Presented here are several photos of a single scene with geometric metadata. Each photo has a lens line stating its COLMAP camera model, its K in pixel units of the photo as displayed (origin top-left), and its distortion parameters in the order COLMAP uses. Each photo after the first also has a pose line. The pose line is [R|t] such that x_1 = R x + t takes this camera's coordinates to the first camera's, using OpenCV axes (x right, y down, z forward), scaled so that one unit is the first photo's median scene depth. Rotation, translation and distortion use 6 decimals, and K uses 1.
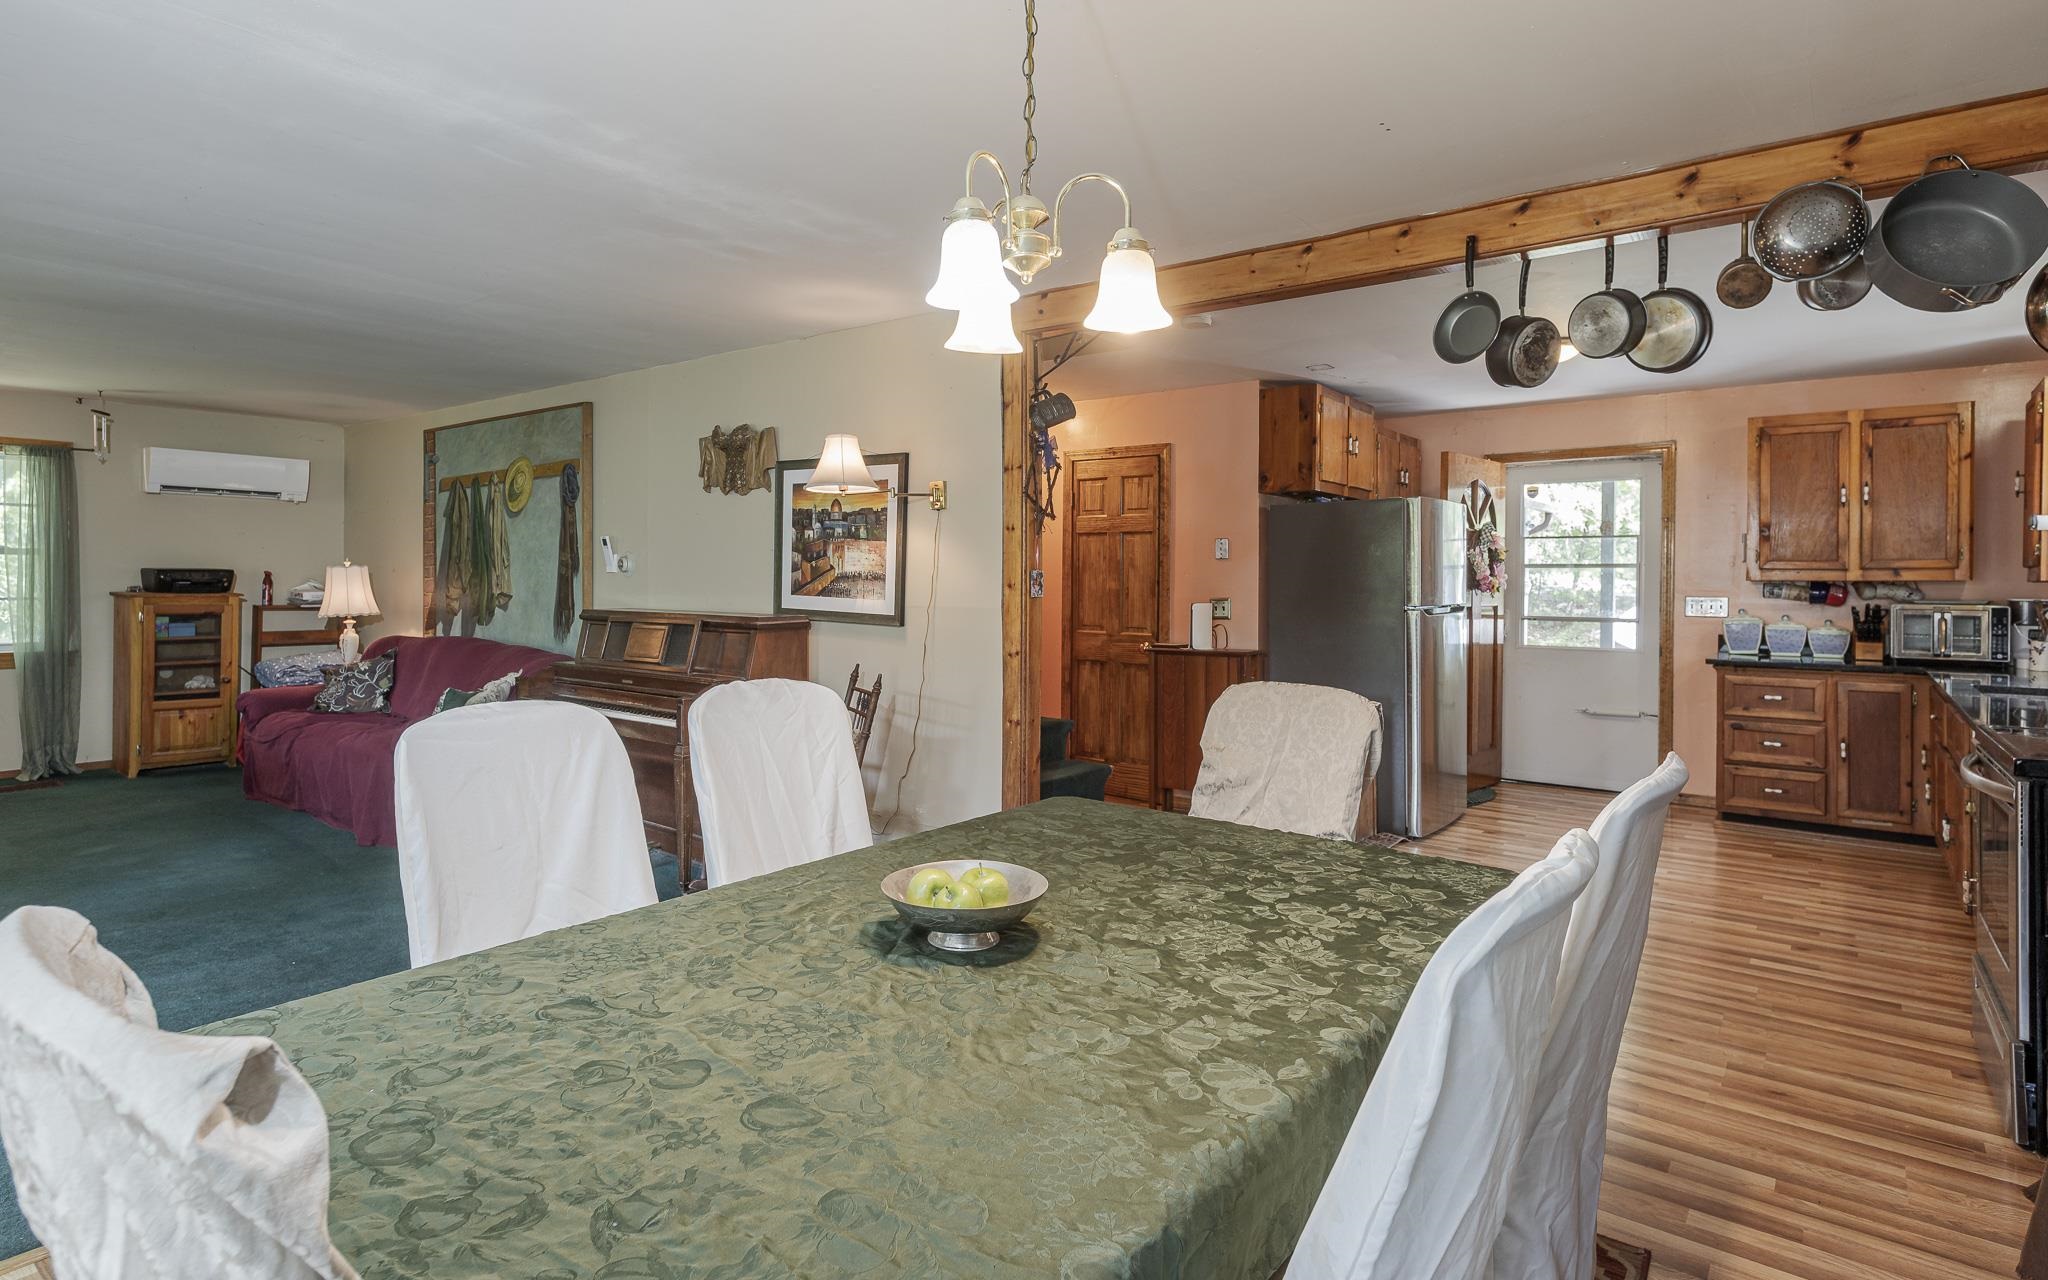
lens RADIAL K [[1030.8, 0, 1023.0], [0, 1030.8, 576.2], [0, 0, 1]] dist [-0.002266, -0.000085]
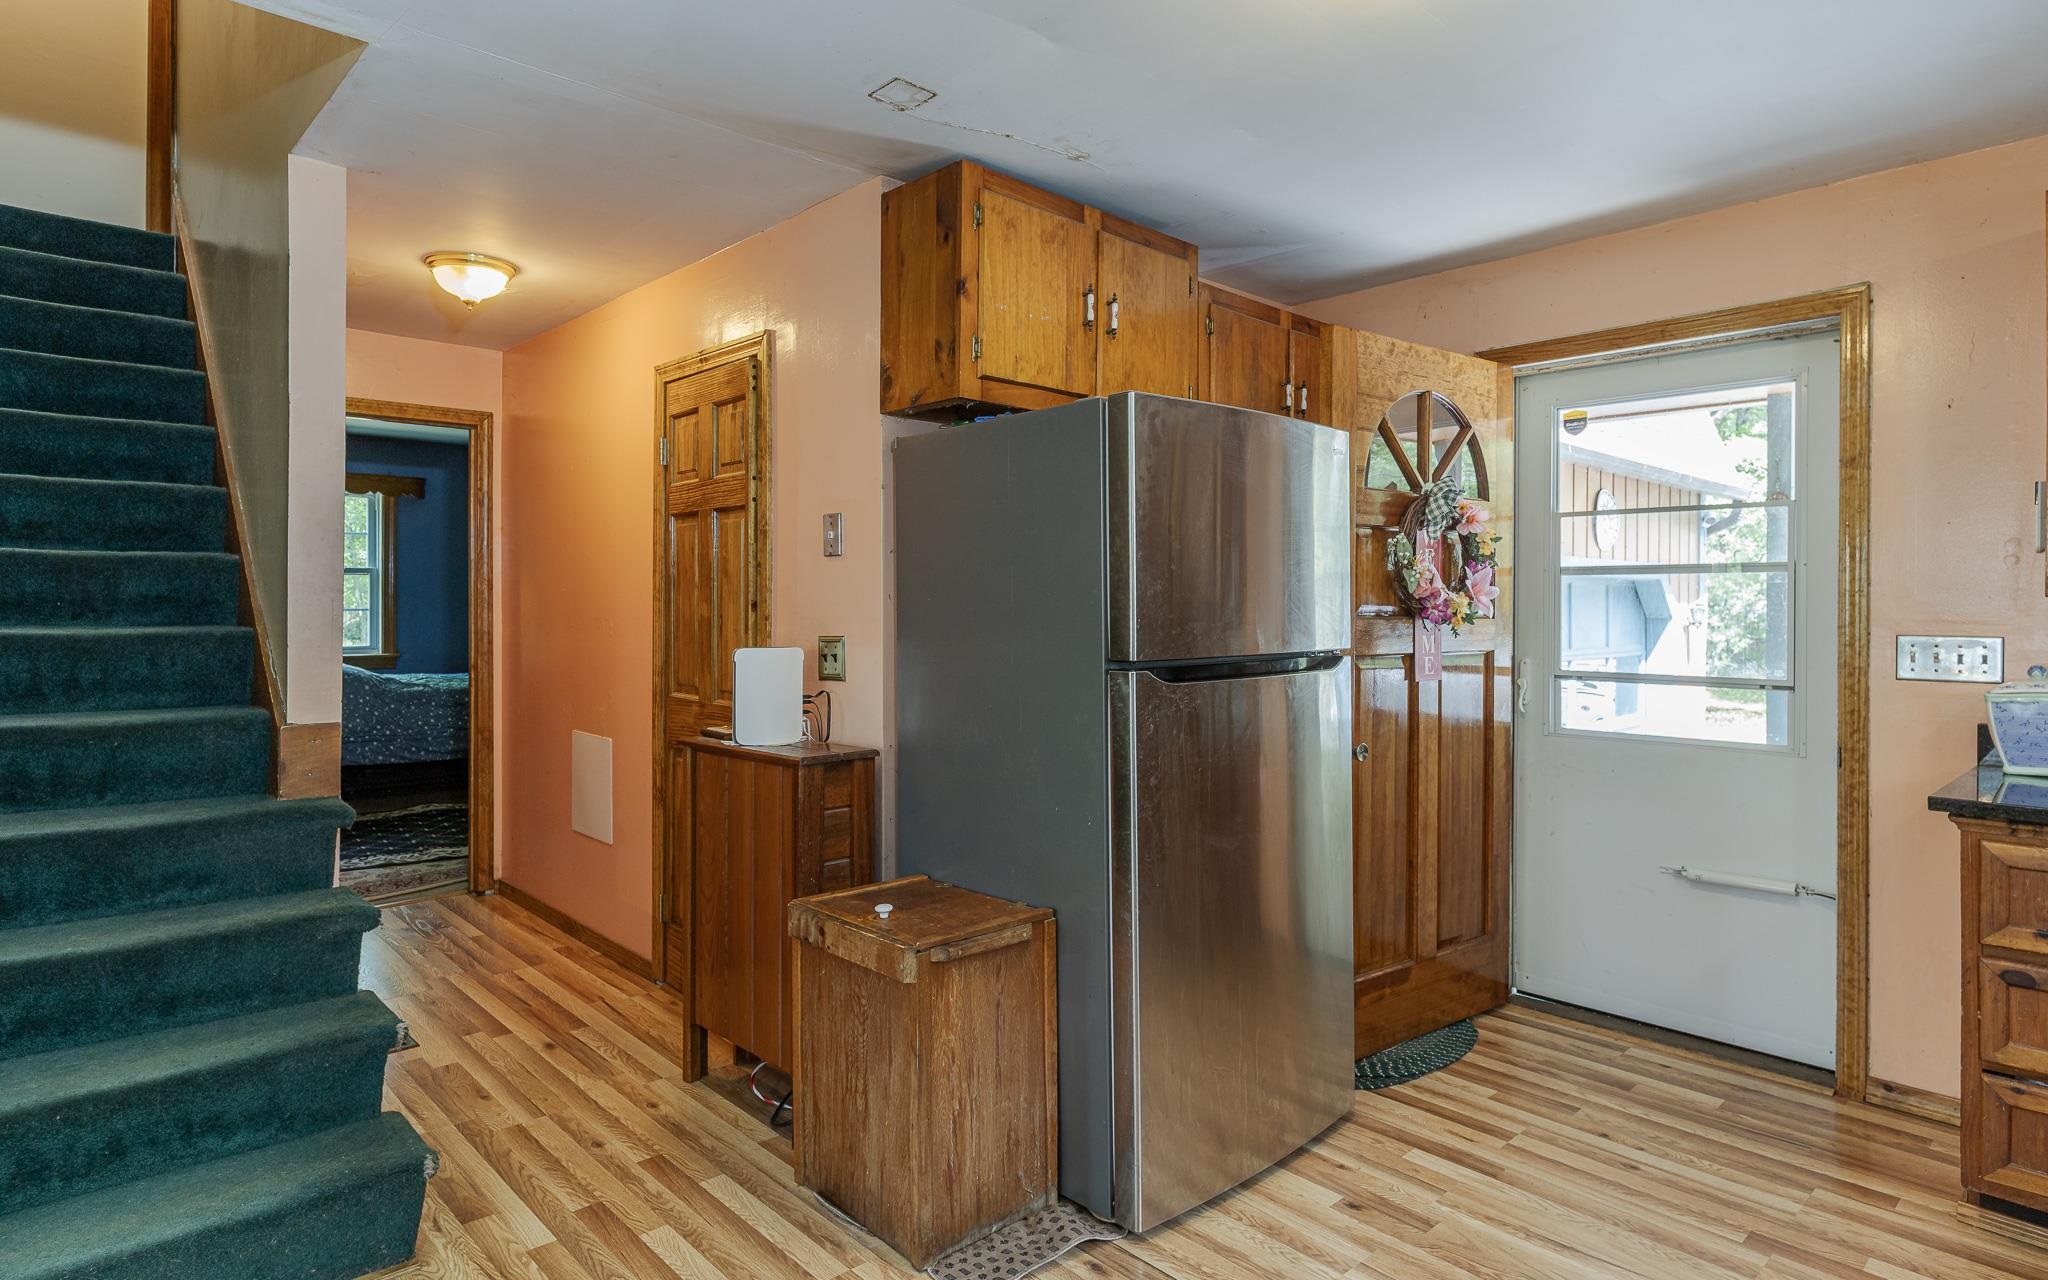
lens RADIAL K [[1097.4, 0, 1041.8], [0, 1097.4, 596.3], [0, 0, 1]] dist [-0.001829, 0.000174]
pose [[0.988693, -0.003144, -0.149919, 0.357688], [0.002777, 0.999993, -0.002662, 0.003886], [0.149927, 0.002216, 0.988695, 0.489729]]
